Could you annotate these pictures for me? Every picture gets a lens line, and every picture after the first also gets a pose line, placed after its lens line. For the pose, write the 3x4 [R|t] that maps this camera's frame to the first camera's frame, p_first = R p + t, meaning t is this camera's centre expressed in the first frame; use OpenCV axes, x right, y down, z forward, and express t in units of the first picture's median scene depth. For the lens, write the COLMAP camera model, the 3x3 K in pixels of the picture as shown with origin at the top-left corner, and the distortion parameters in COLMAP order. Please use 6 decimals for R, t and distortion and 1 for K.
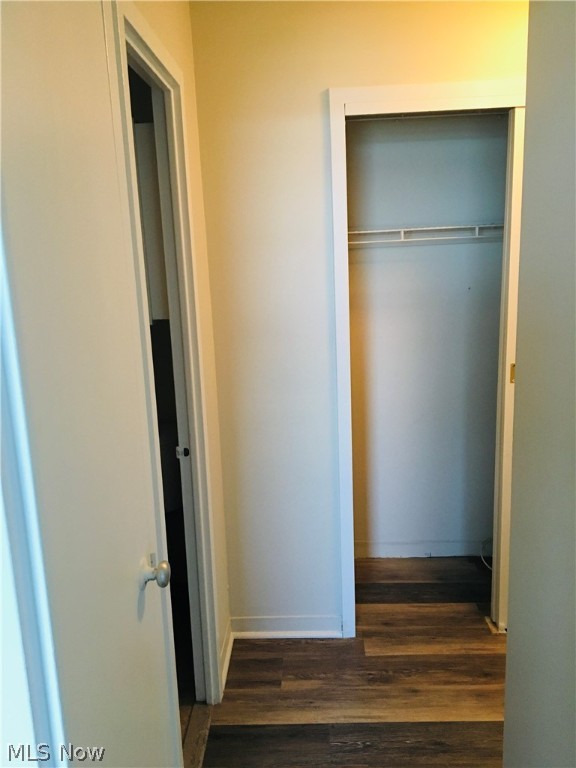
lens RADIAL K [[647.6, 0, 276.7], [0, 647.6, 383.5], [0, 0, 1]] dist [0.042549, -0.011855]
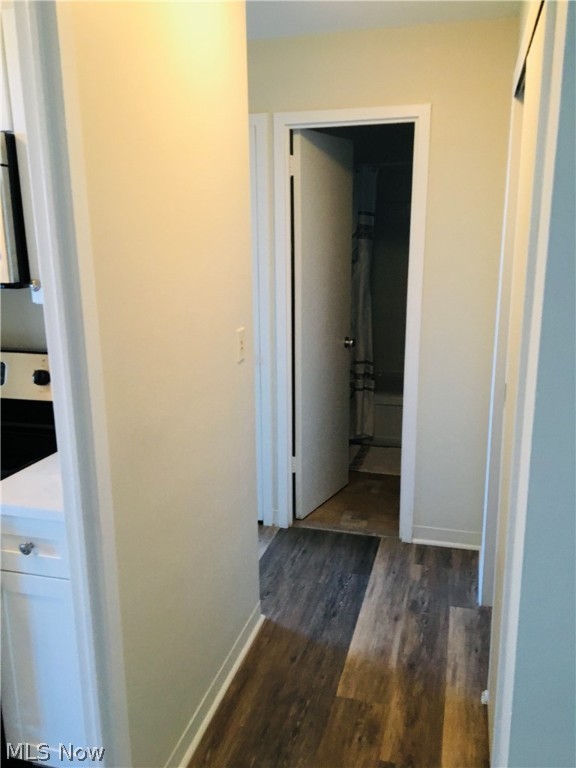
lens RADIAL K [[647.6, 0, 276.7], [0, 647.6, 383.5], [0, 0, 1]] dist [0.042549, -0.011855]
pose [[-0.239270, 0.266915, -0.933545, 1.163889], [-0.185462, 0.931206, 0.313781, -0.213362], [0.953076, 0.248216, -0.173307, 0.874537]]
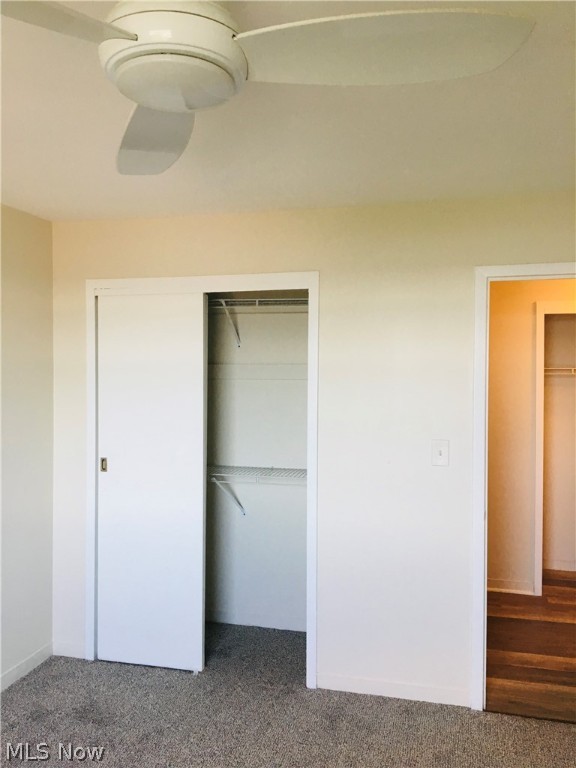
lens RADIAL K [[647.6, 0, 276.7], [0, 647.6, 383.5], [0, 0, 1]] dist [0.042549, -0.011855]
pose [[0.974428, 0.050065, -0.219052, -0.236546], [-0.091470, 0.978814, -0.183182, 0.242379], [0.205240, 0.198534, 0.958364, -1.025271]]
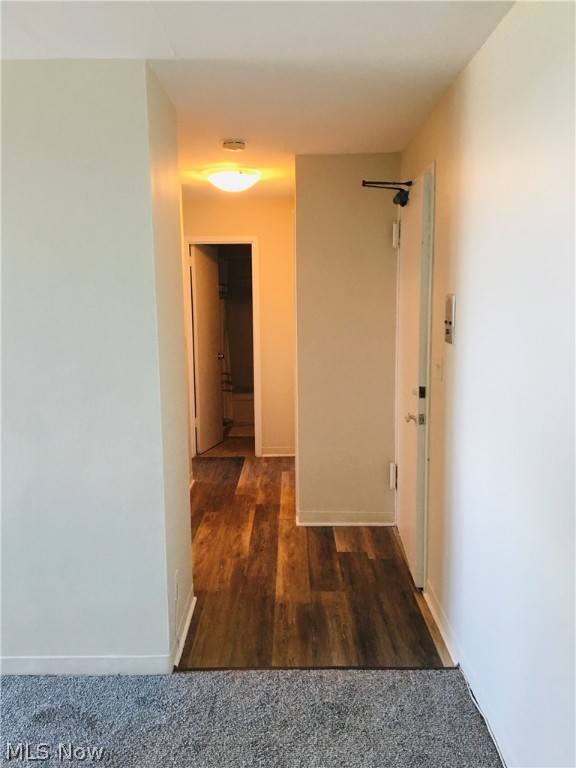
lens RADIAL K [[647.6, 0, 276.7], [0, 647.6, 383.5], [0, 0, 1]] dist [0.042549, -0.011855]
pose [[0.018425, 0.178636, -0.983743, 2.377343], [-0.199713, 0.964739, 0.171445, -0.258308], [0.979681, 0.193307, 0.053452, 0.855573]]
